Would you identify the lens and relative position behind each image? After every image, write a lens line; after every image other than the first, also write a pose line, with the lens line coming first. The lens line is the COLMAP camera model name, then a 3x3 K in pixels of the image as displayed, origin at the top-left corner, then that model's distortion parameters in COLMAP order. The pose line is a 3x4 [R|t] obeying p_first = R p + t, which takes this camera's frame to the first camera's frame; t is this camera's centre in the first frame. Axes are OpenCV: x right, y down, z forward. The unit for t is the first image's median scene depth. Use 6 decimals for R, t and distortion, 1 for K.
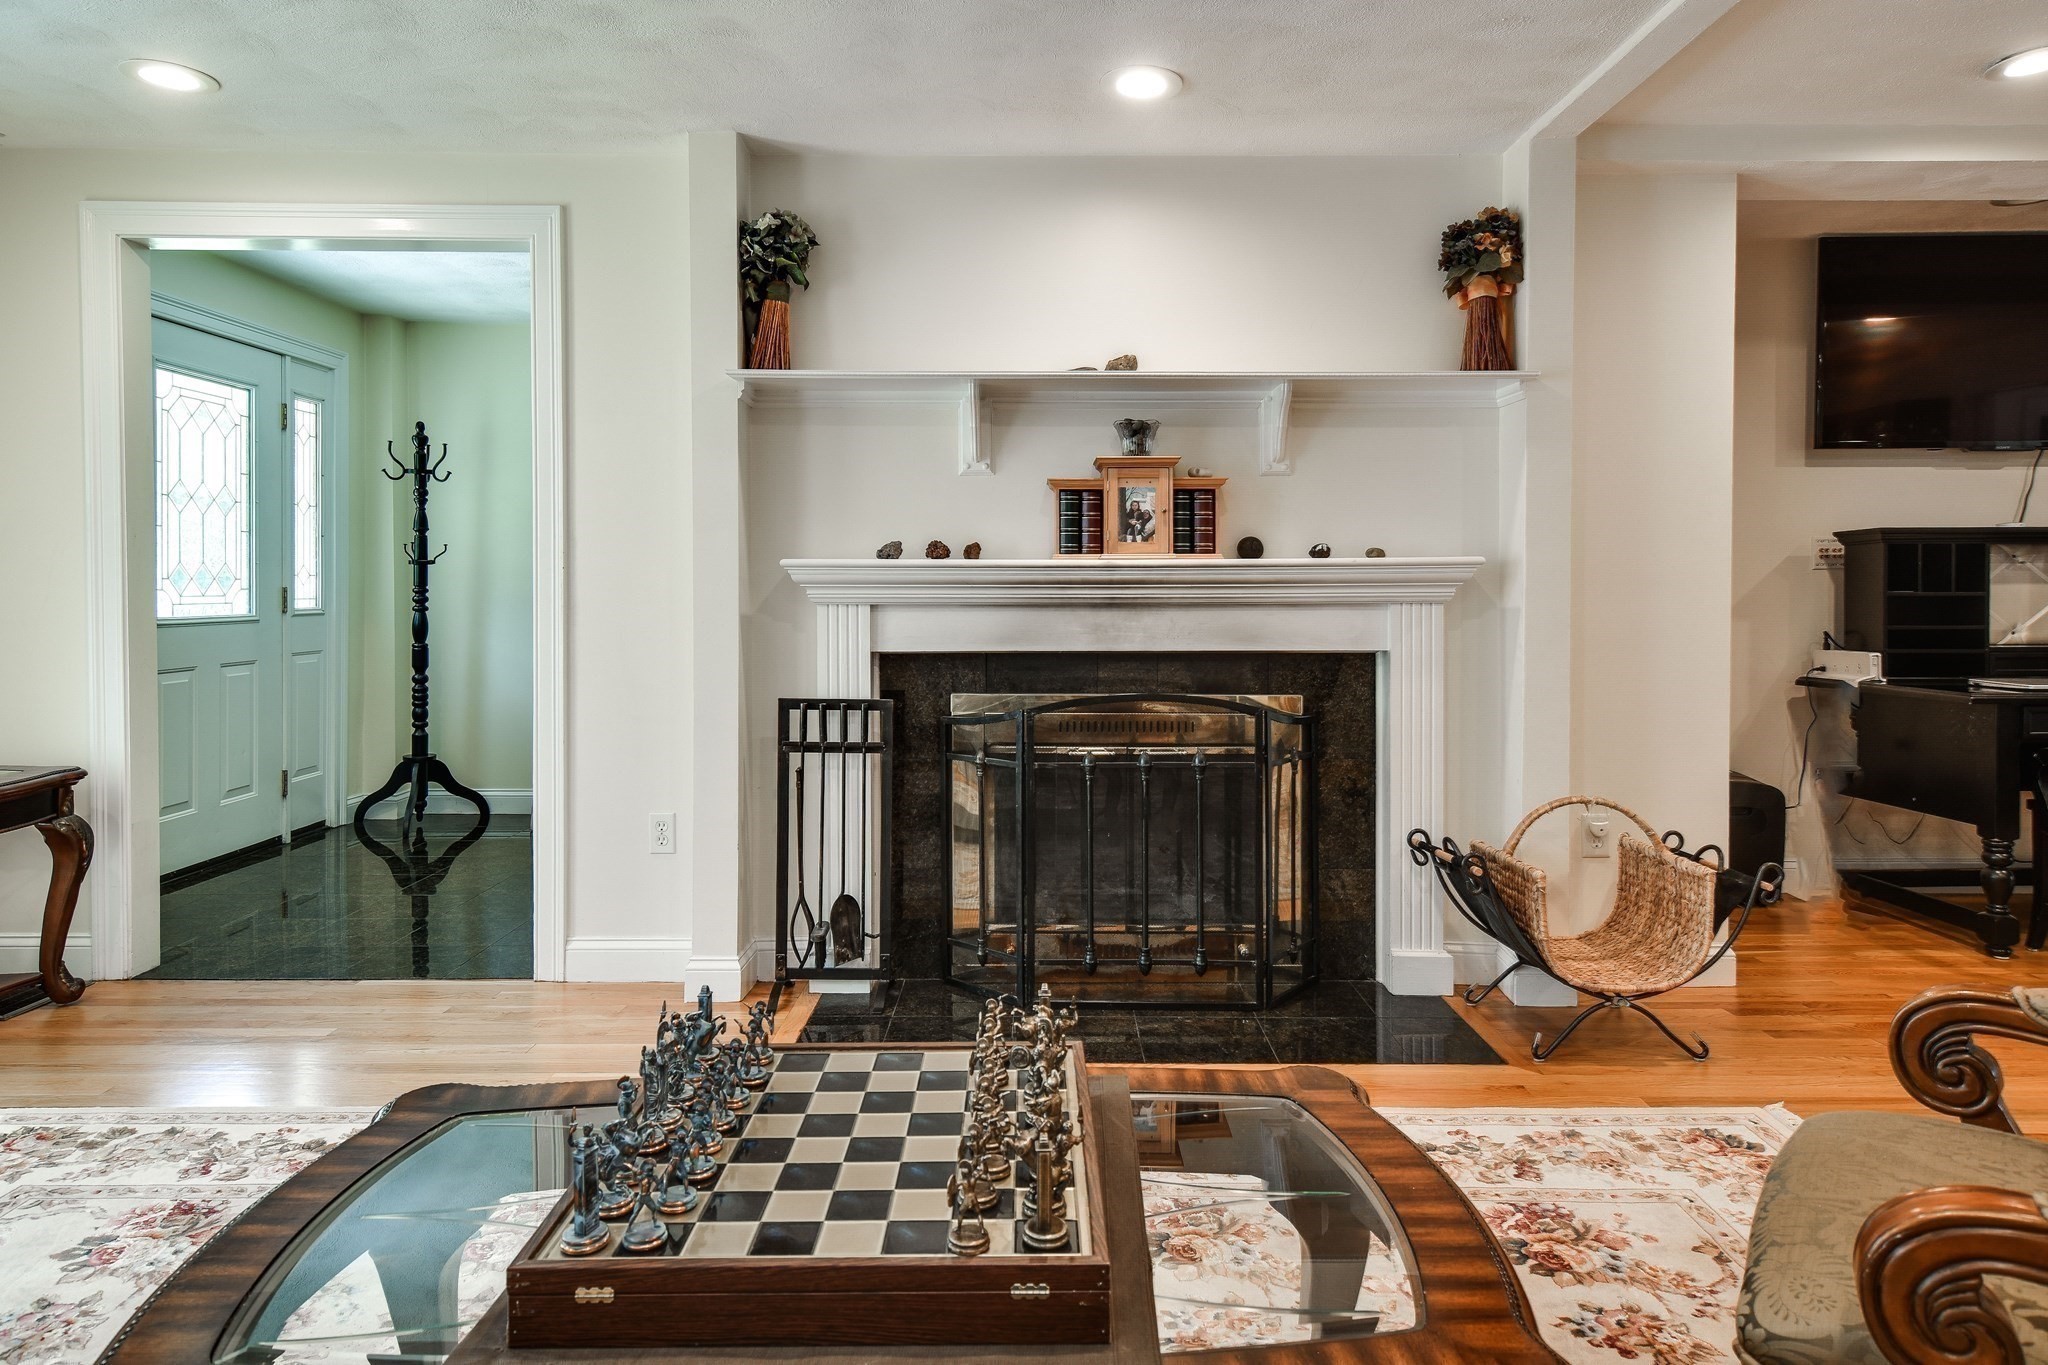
lens RADIAL K [[1229.9, 0, 1025.7], [0, 1229.9, 611.2], [0, 0, 1]] dist [0.004796, 0.001469]
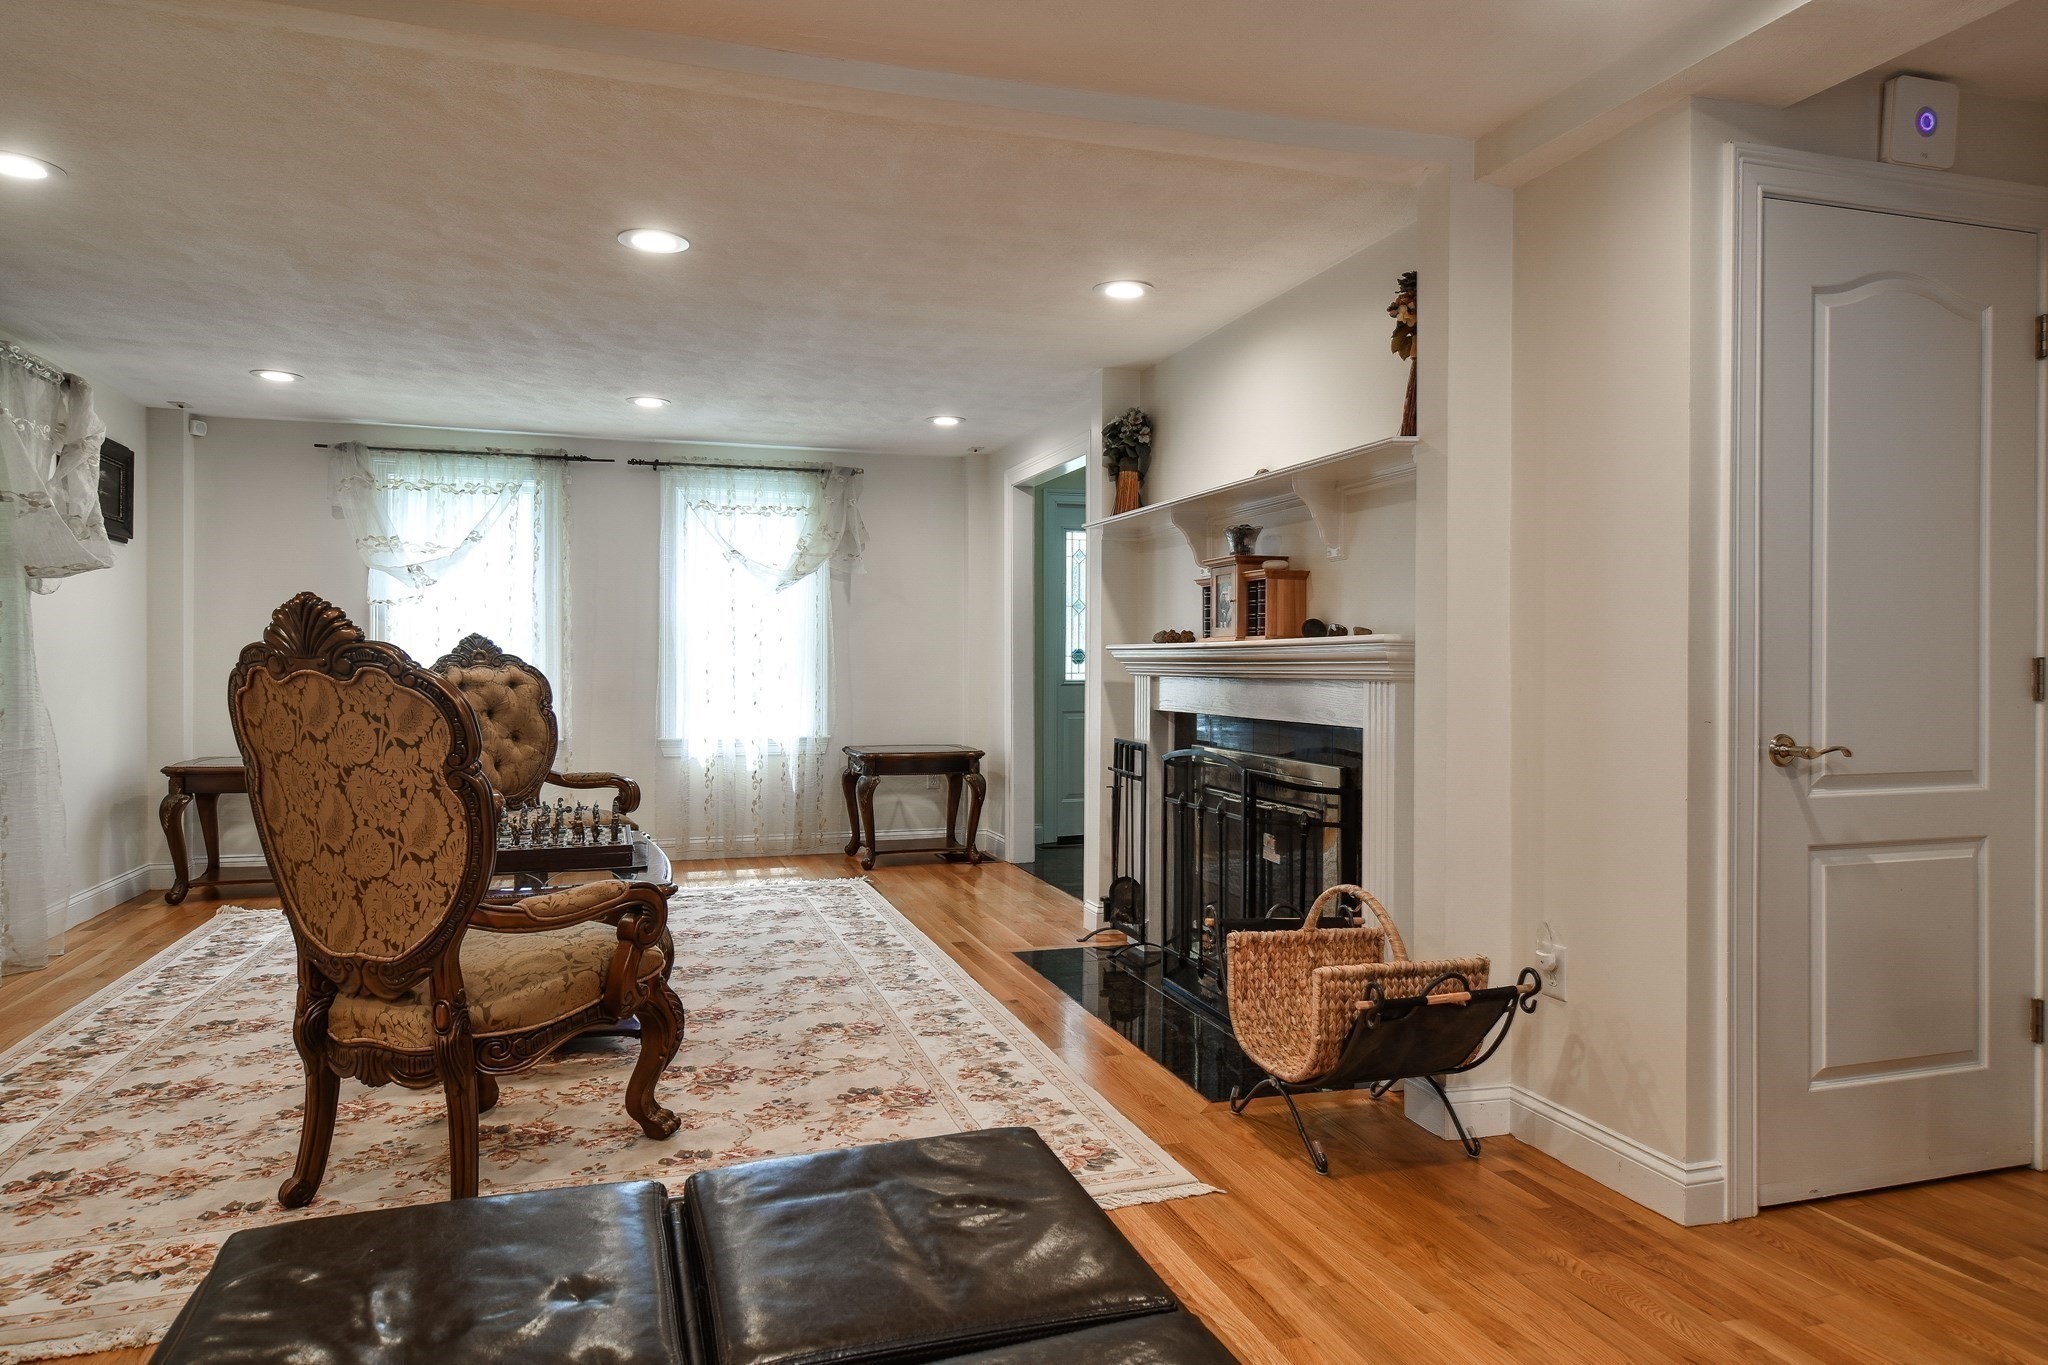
lens RADIAL K [[1247.3, 0, 1024.6], [0, 1247.3, 661.3], [0, 0, 1]] dist [0.001346, 0.000436]
pose [[0.307452, 0.004166, -0.951555, 1.186013], [-0.008566, 0.999962, 0.001610, -0.022056], [0.951525, 0.007656, 0.307476, 0.418987]]
